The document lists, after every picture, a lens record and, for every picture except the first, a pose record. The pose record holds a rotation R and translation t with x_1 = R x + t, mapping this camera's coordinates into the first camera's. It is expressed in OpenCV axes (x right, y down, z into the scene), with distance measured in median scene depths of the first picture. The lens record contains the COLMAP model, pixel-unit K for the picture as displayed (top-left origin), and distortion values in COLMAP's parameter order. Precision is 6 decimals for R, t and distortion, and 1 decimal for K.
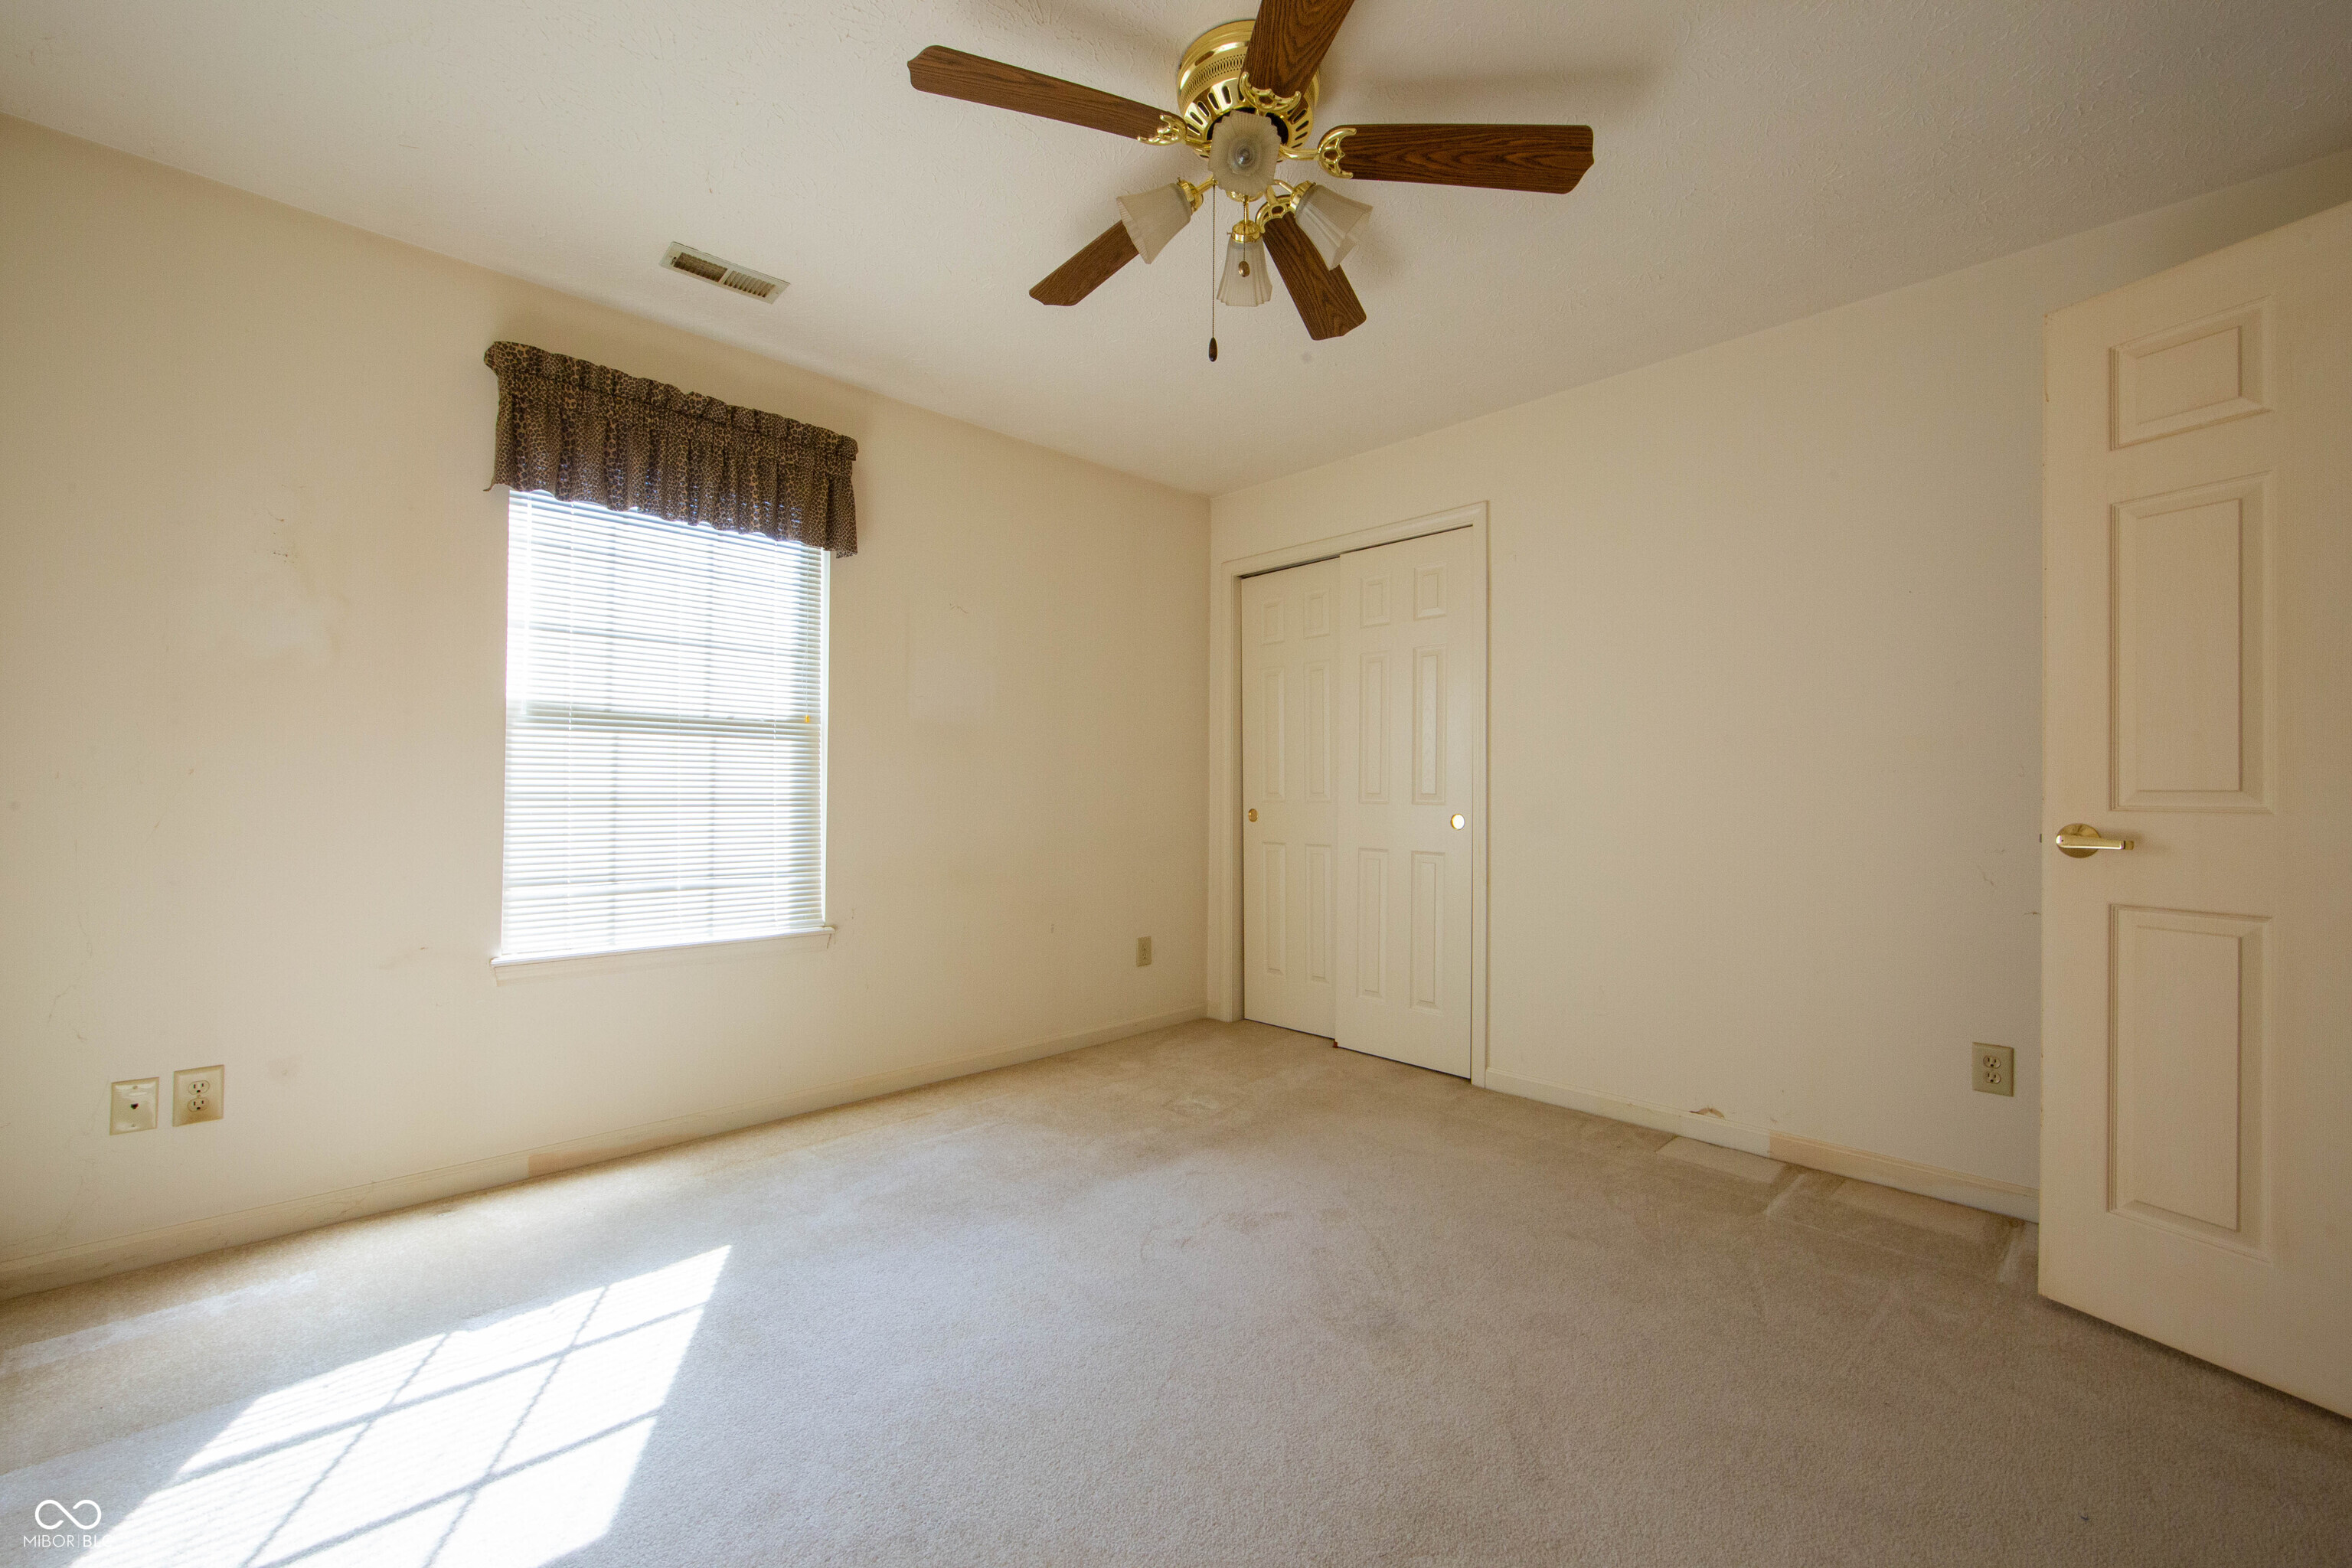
lens RADIAL K [[923.2, 0, 1179.4], [0, 923.2, 784.5], [0, 0, 1]] dist [-0.015159, 0.002884]
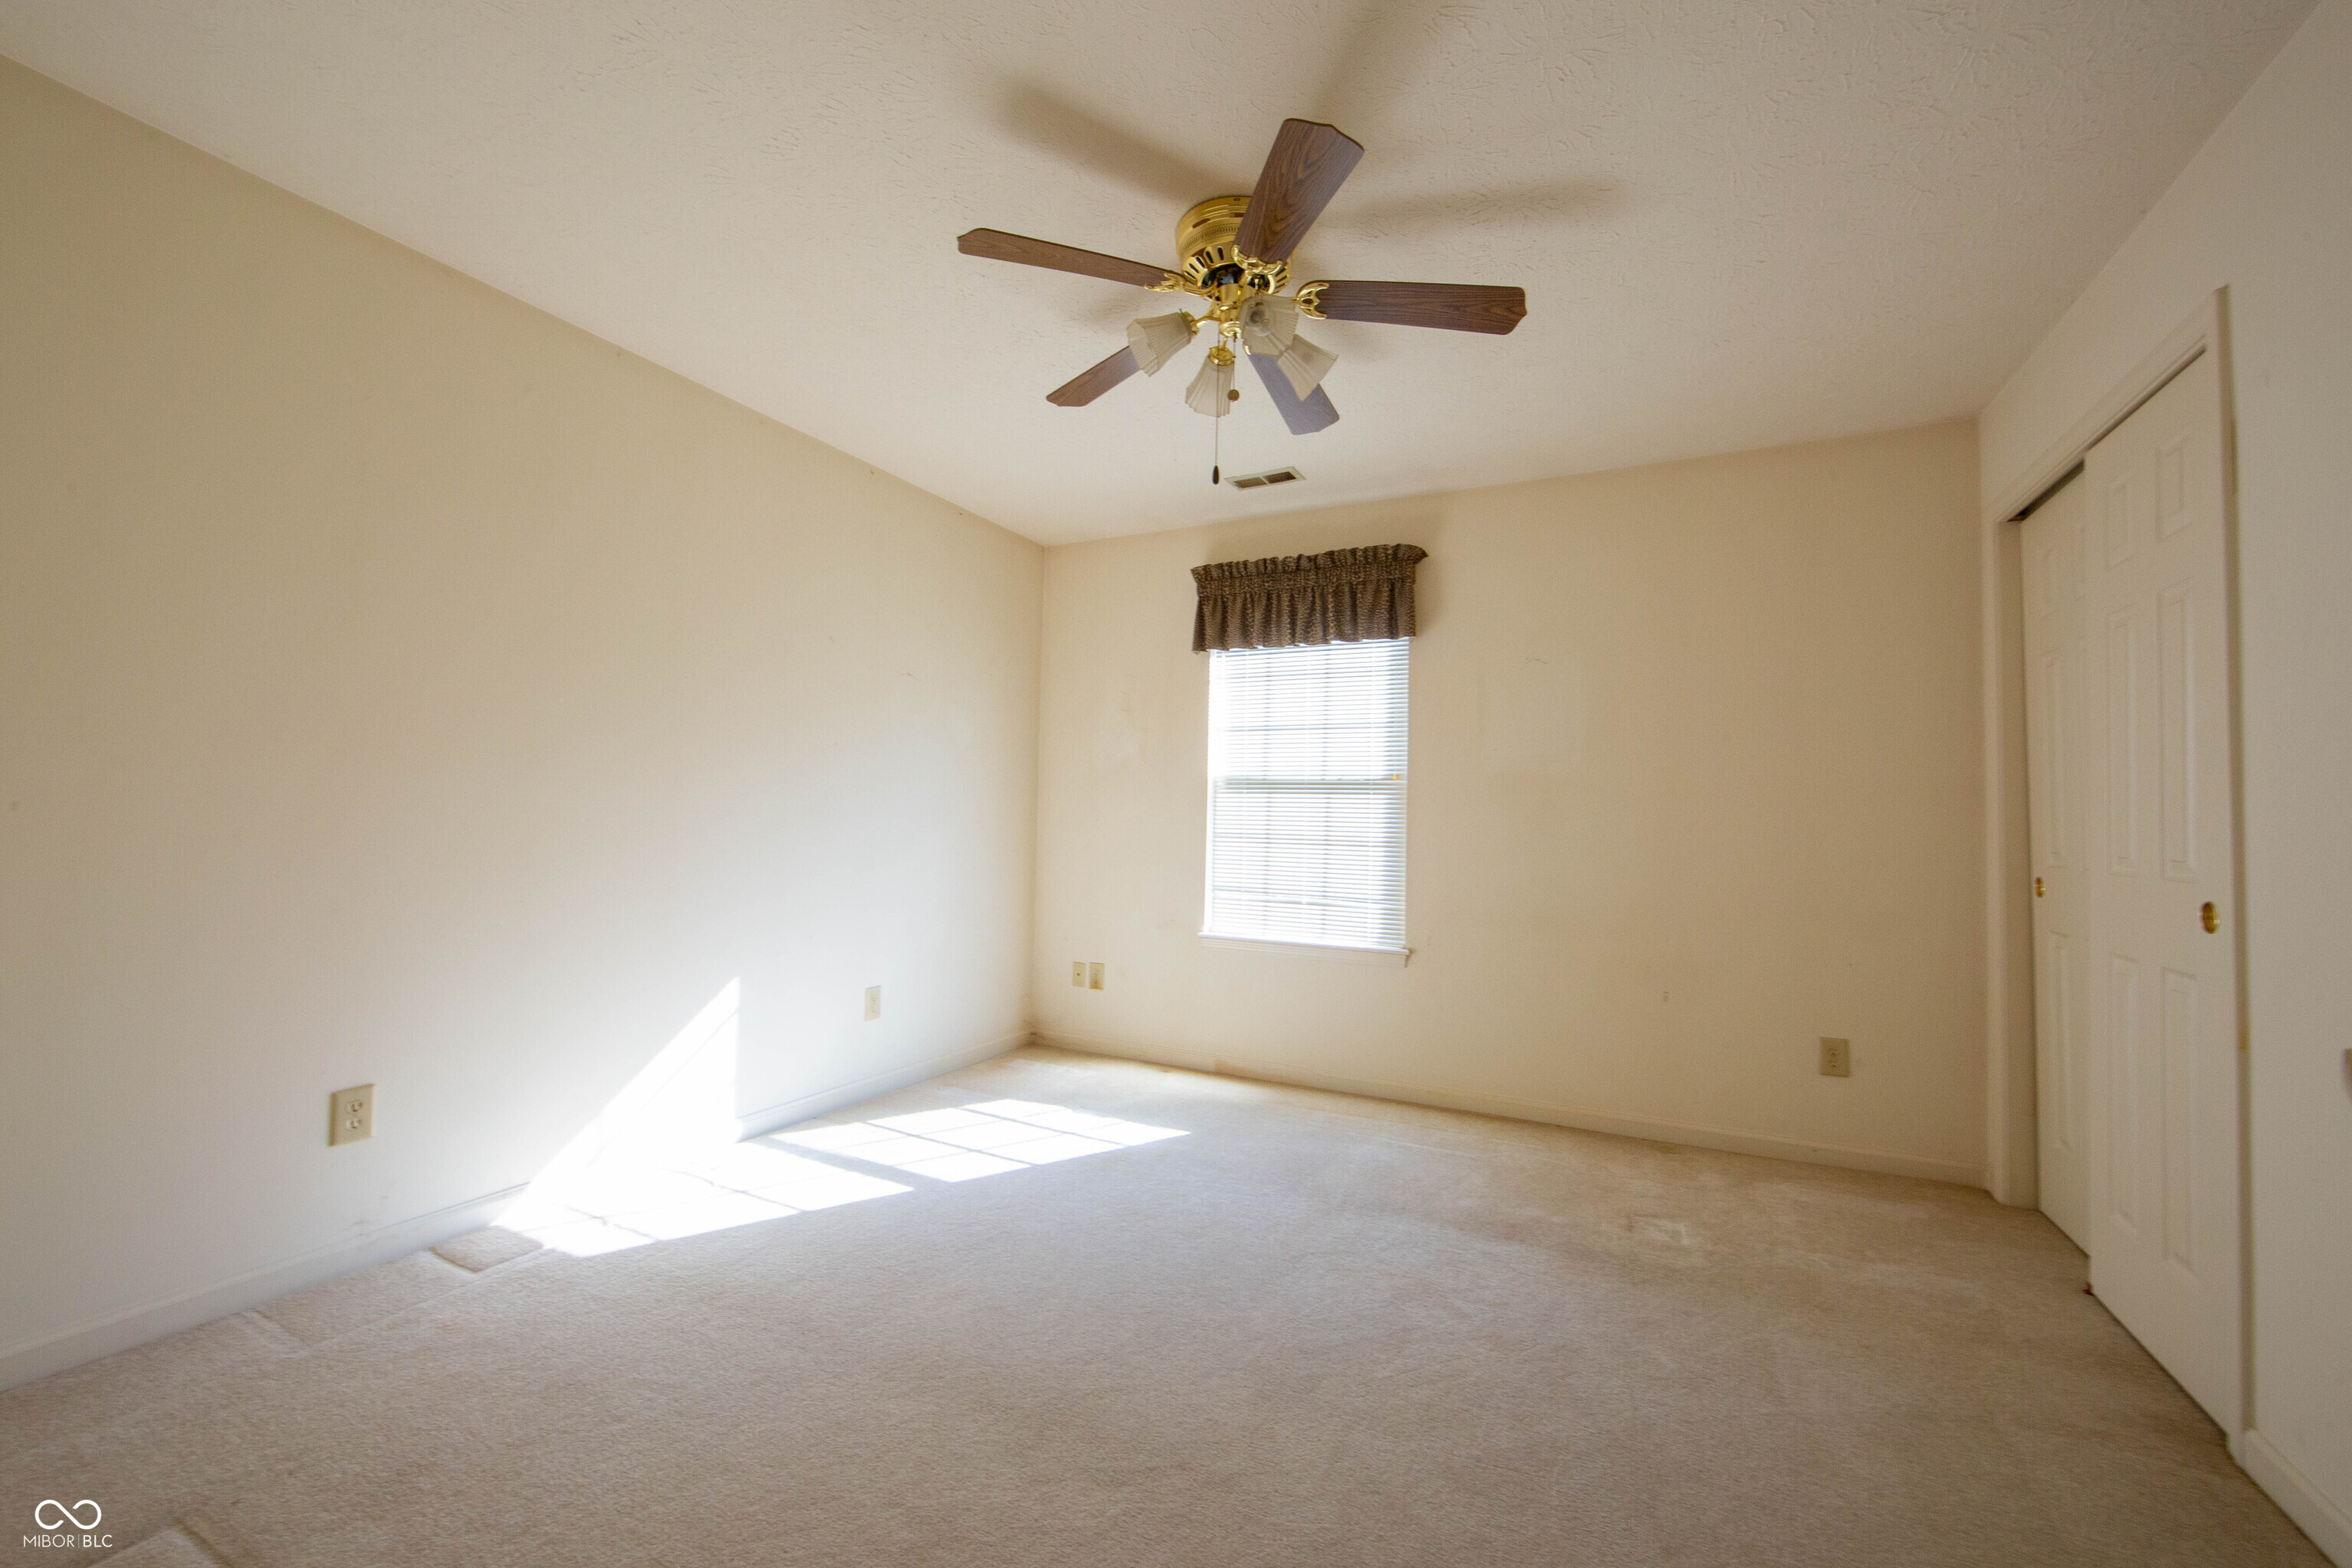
lens RADIAL K [[923.2, 0, 1179.4], [0, 923.2, 784.5], [0, 0, 1]] dist [-0.015159, 0.002884]
pose [[0.326254, -0.034934, -0.944636, 0.728907], [-0.010403, 0.999124, -0.040541, -0.008706], [0.945225, 0.023053, 0.325605, 0.356912]]
